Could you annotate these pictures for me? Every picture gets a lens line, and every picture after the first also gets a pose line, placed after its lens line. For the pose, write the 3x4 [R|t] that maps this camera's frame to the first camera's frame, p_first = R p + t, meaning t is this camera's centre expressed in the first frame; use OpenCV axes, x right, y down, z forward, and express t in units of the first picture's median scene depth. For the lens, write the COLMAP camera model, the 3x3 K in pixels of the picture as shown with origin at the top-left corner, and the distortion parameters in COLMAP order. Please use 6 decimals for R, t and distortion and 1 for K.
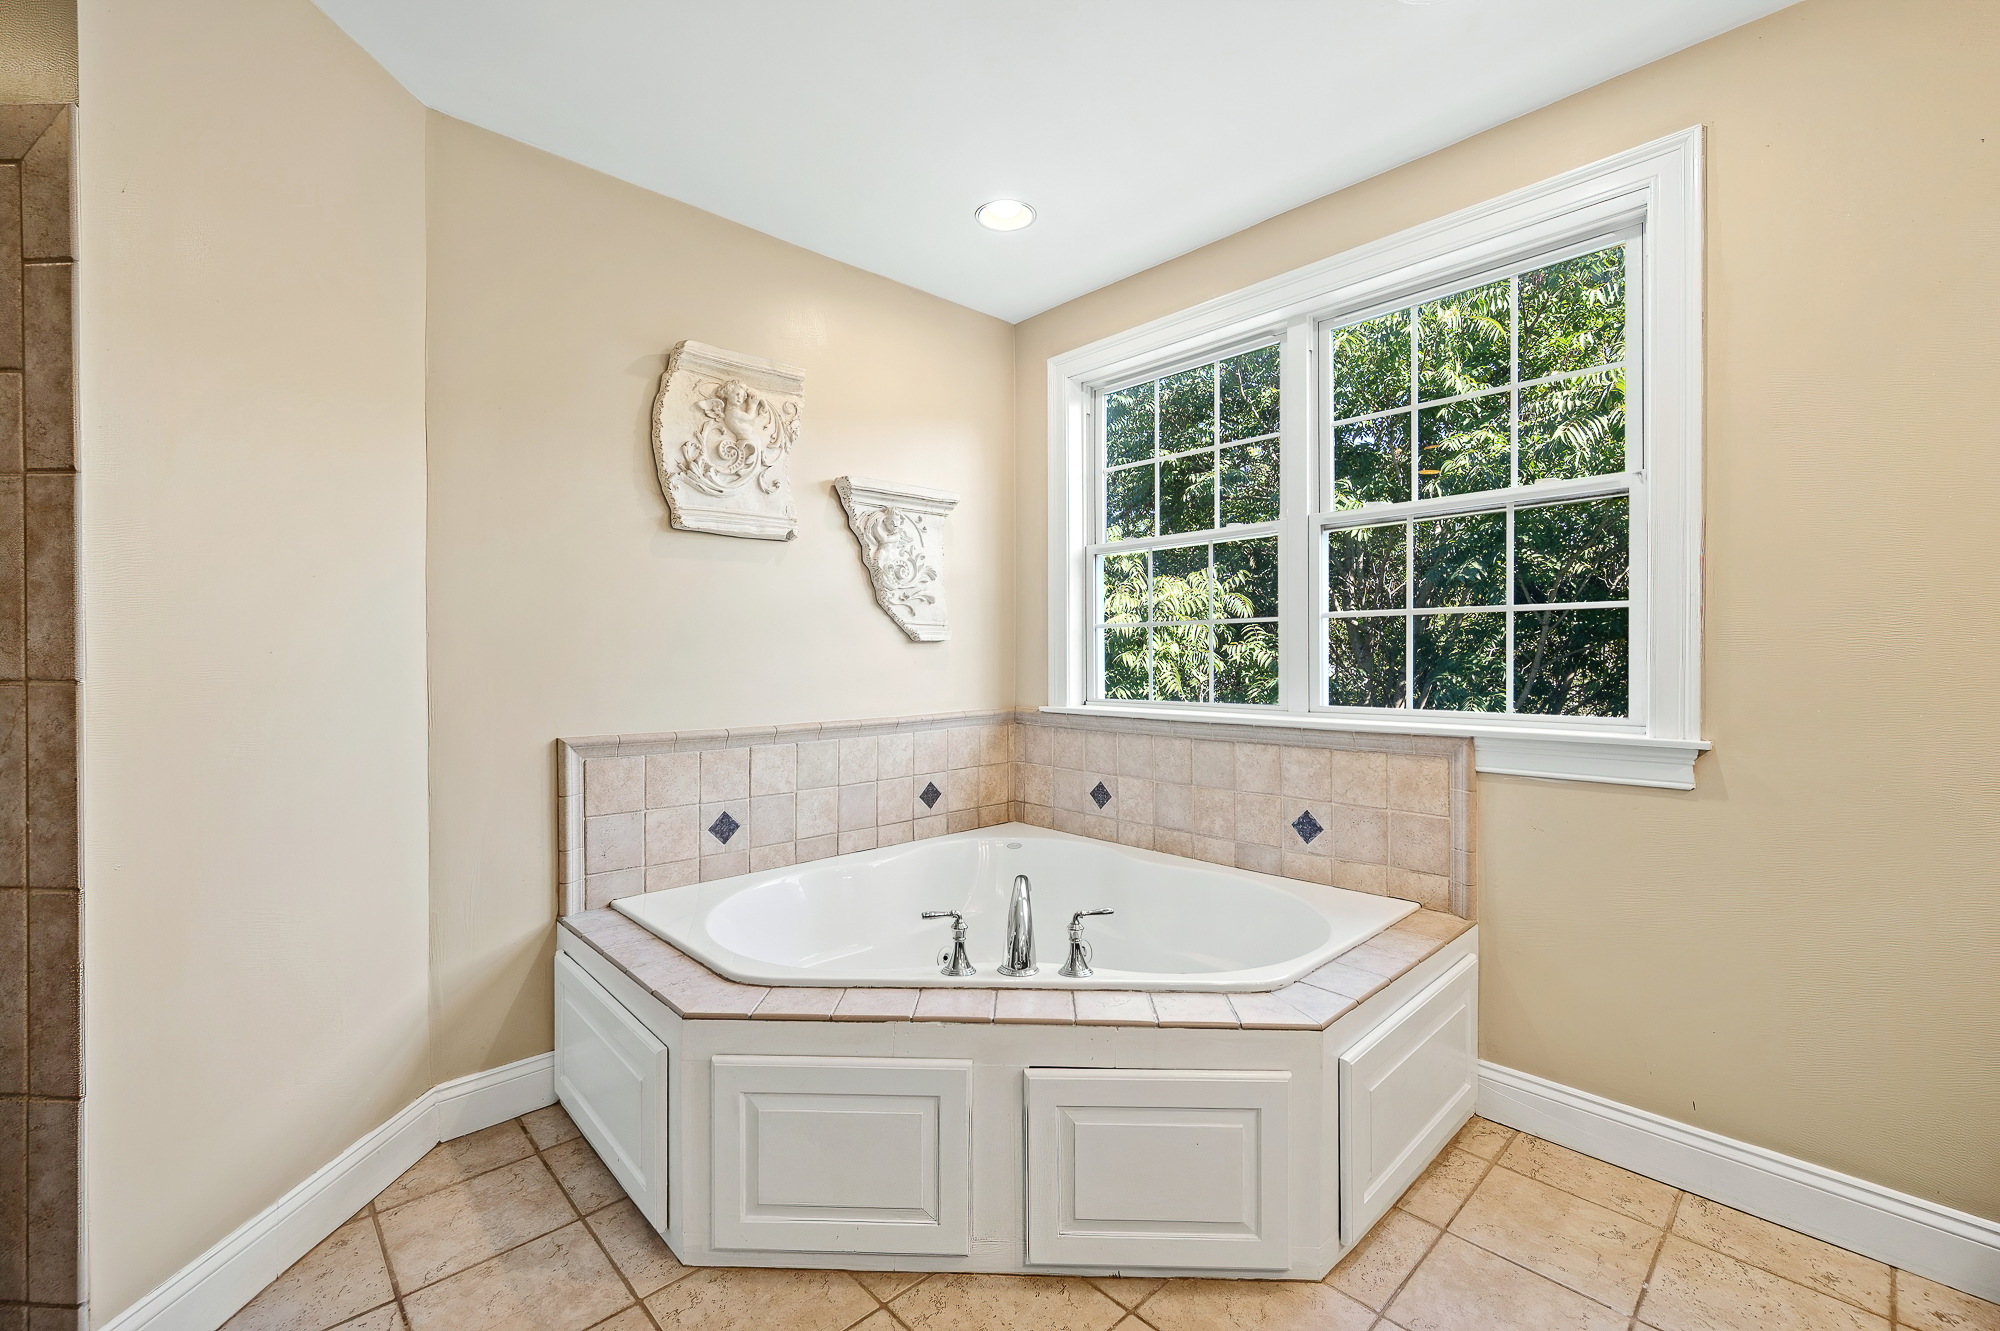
lens RADIAL K [[849.4, 0, 997.2], [0, 849.4, 662.4], [0, 0, 1]] dist [-0.002296, 0.000162]
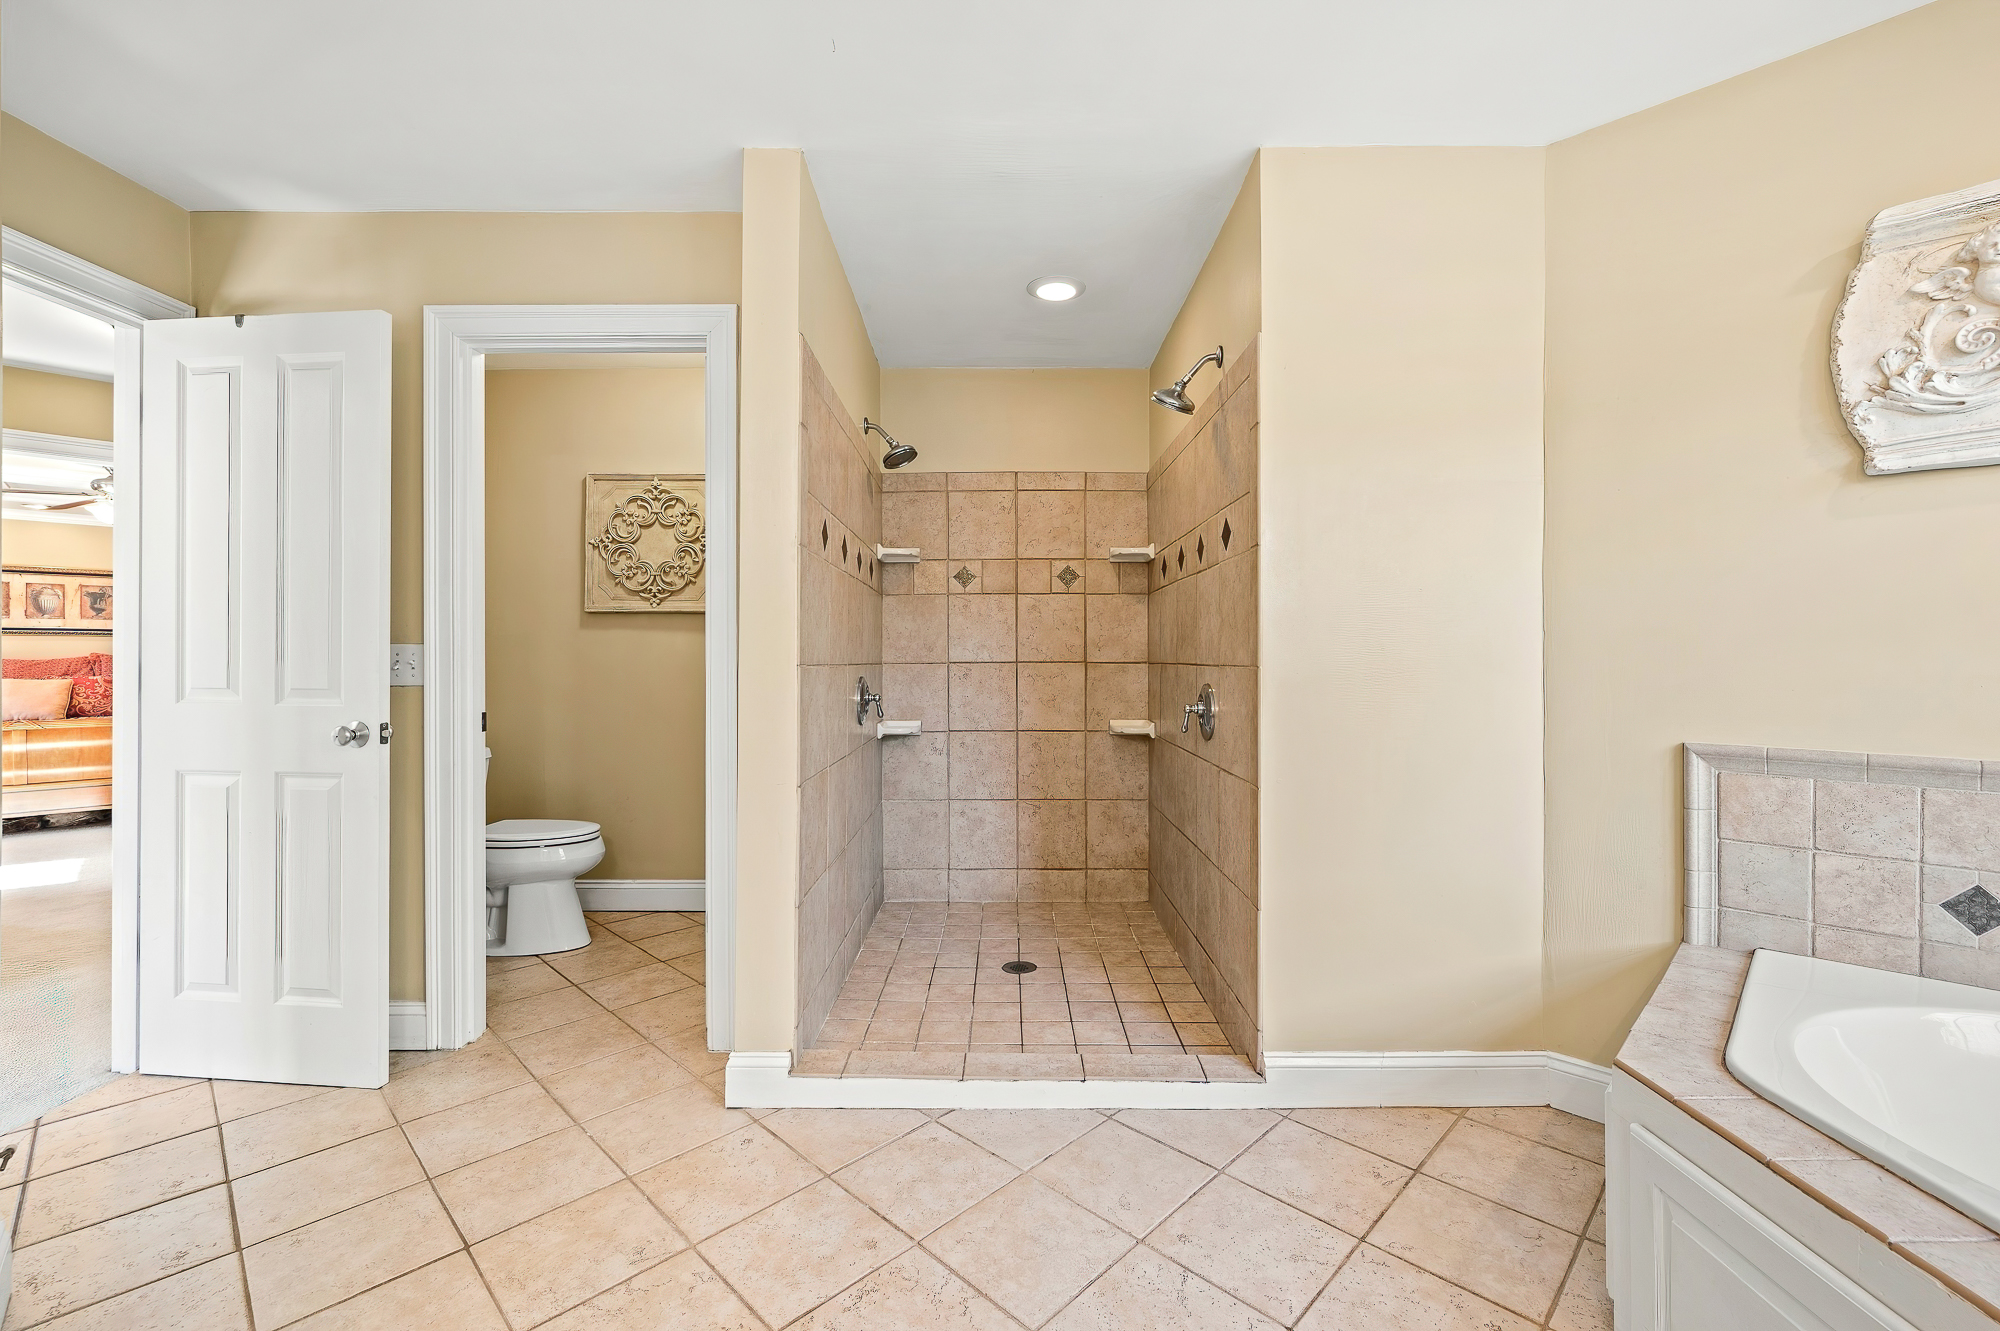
lens RADIAL K [[849.4, 0, 998.0], [0, 849.4, 658.3], [0, 0, 1]] dist [-0.002296, 0.000162]
pose [[0.010226, 0.001307, -0.999947, 0.364445], [-0.005480, 0.999984, 0.001251, 0.002928], [0.999933, 0.005467, 0.010233, 0.258976]]
